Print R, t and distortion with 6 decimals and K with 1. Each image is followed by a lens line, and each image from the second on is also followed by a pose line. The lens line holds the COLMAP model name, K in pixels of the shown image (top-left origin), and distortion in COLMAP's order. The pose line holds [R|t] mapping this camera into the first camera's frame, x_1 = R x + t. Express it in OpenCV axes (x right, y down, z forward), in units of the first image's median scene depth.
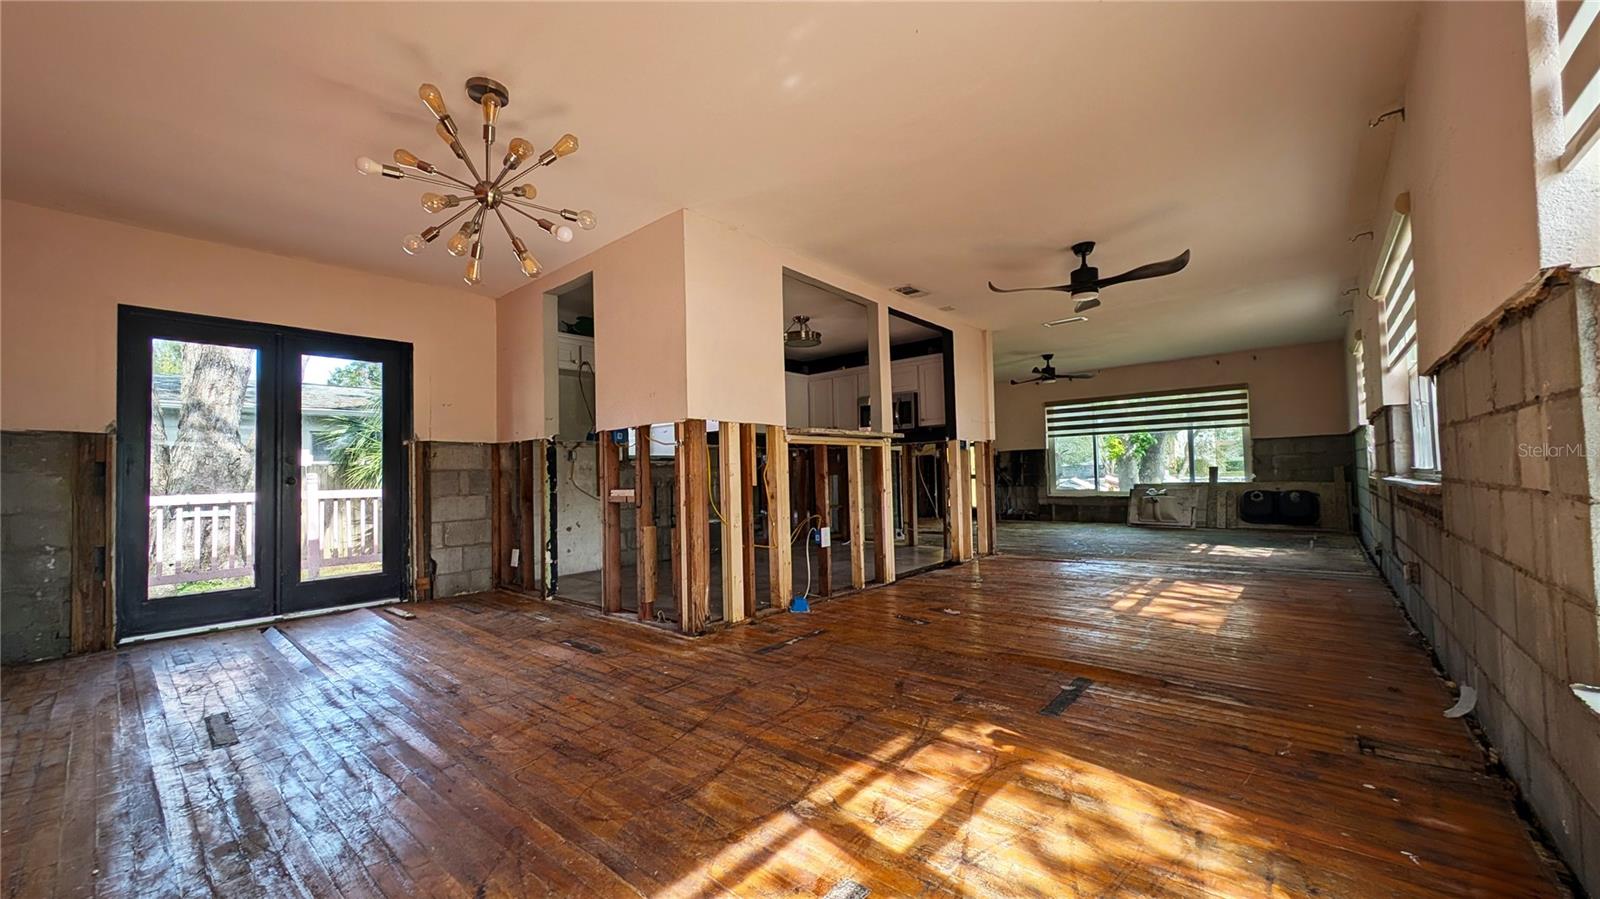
lens RADIAL K [[707.8, 0, 798.9], [0, 707.8, 448.9], [0, 0, 1]] dist [0.003393, -0.000029]
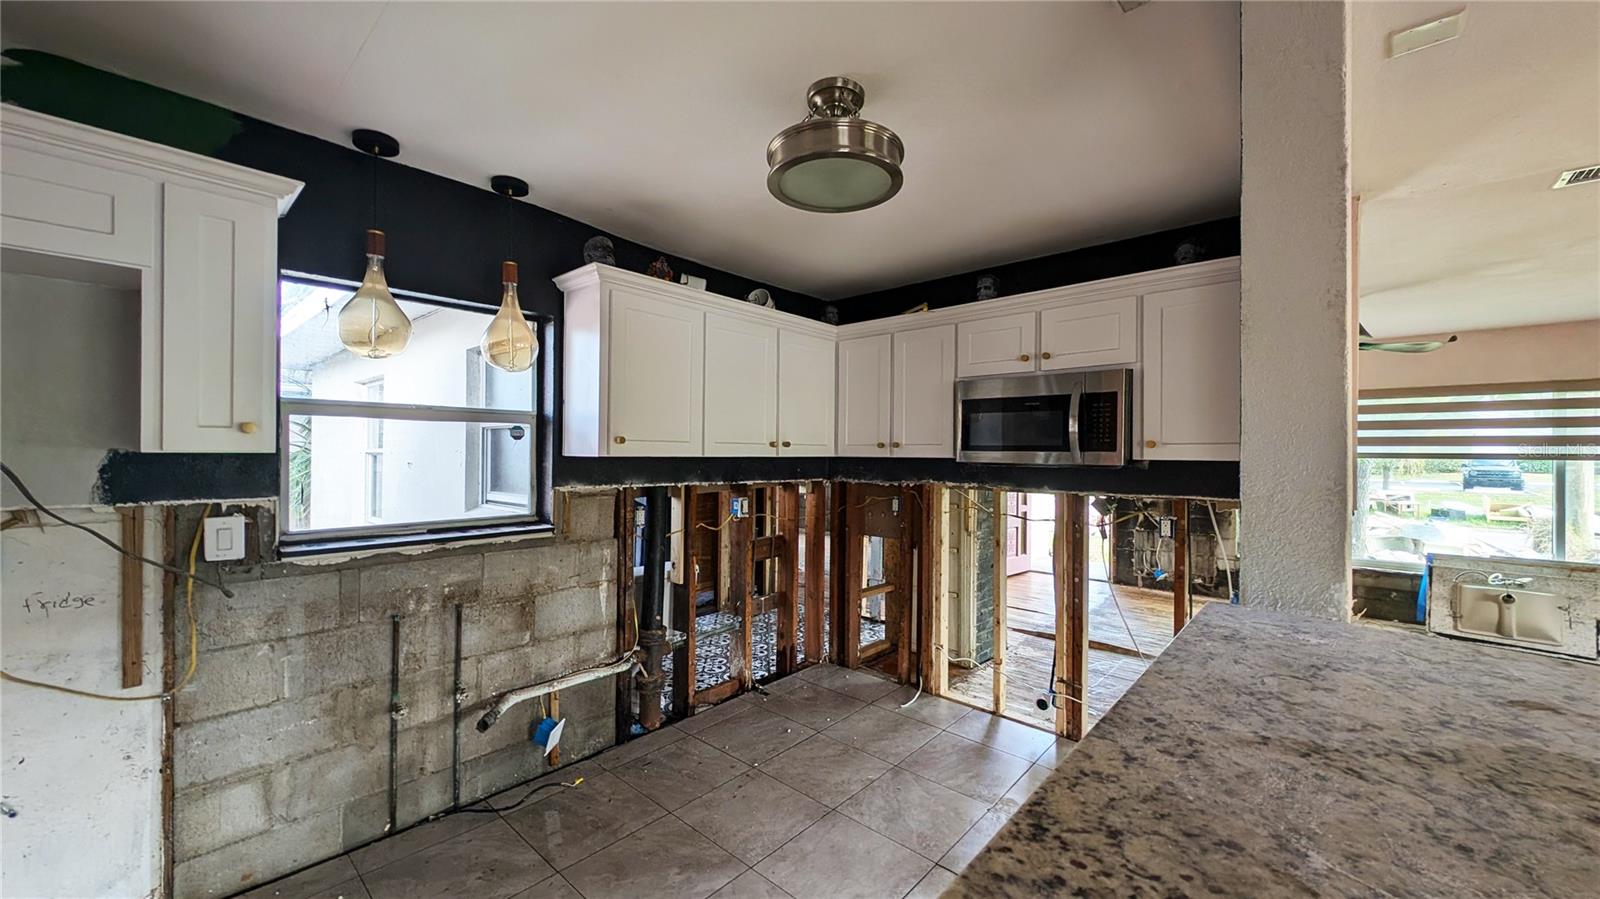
lens RADIAL K [[707.8, 0, 801.5], [0, 707.8, 447.3], [0, 0, 1]] dist [0.003393, -0.000029]
pose [[0.999162, 0.038070, -0.015039, -0.001055], [-0.037558, 0.998750, 0.032984, -0.043598], [0.016276, -0.032392, 0.999343, 0.621956]]
